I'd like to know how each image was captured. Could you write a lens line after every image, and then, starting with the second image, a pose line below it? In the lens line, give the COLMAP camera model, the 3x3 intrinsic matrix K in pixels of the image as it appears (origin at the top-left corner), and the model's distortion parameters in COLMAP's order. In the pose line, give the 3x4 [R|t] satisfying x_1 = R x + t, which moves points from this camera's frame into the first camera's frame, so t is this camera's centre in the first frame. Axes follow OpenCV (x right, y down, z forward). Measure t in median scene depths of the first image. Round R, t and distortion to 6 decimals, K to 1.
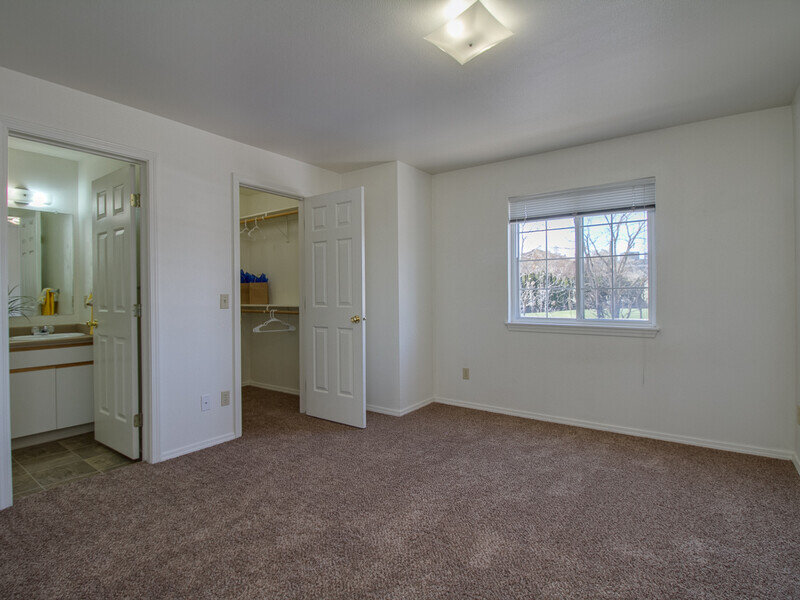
lens RADIAL K [[438.8, 0, 400.0], [0, 438.8, 300.0], [0, 0, 1]] dist [0.012260, 0.000807]
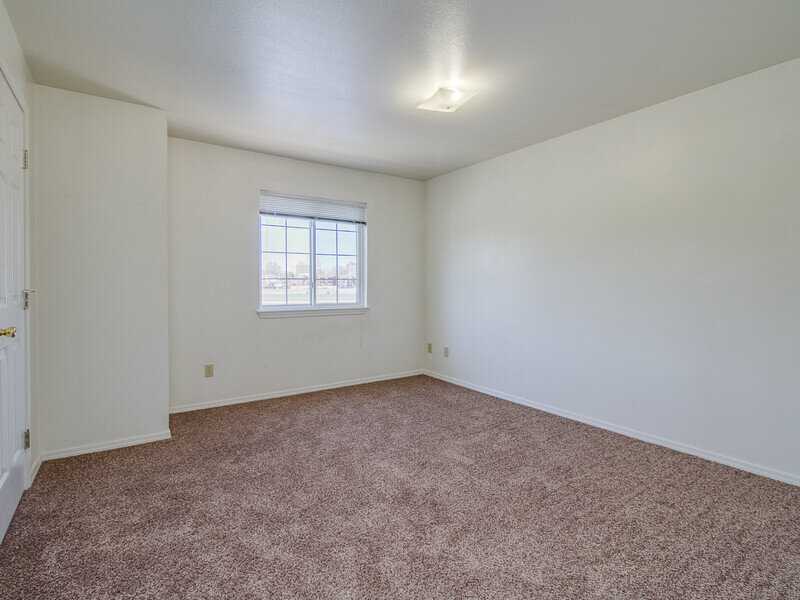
lens RADIAL K [[438.8, 0, 400.0], [0, 438.8, 300.0], [0, 0, 1]] dist [0.012260, 0.000807]
pose [[0.311729, -0.028241, 0.949751, -0.626527], [0.008483, 0.999601, 0.026939, 0.000240], [-0.950133, -0.000341, 0.311845, 0.364326]]
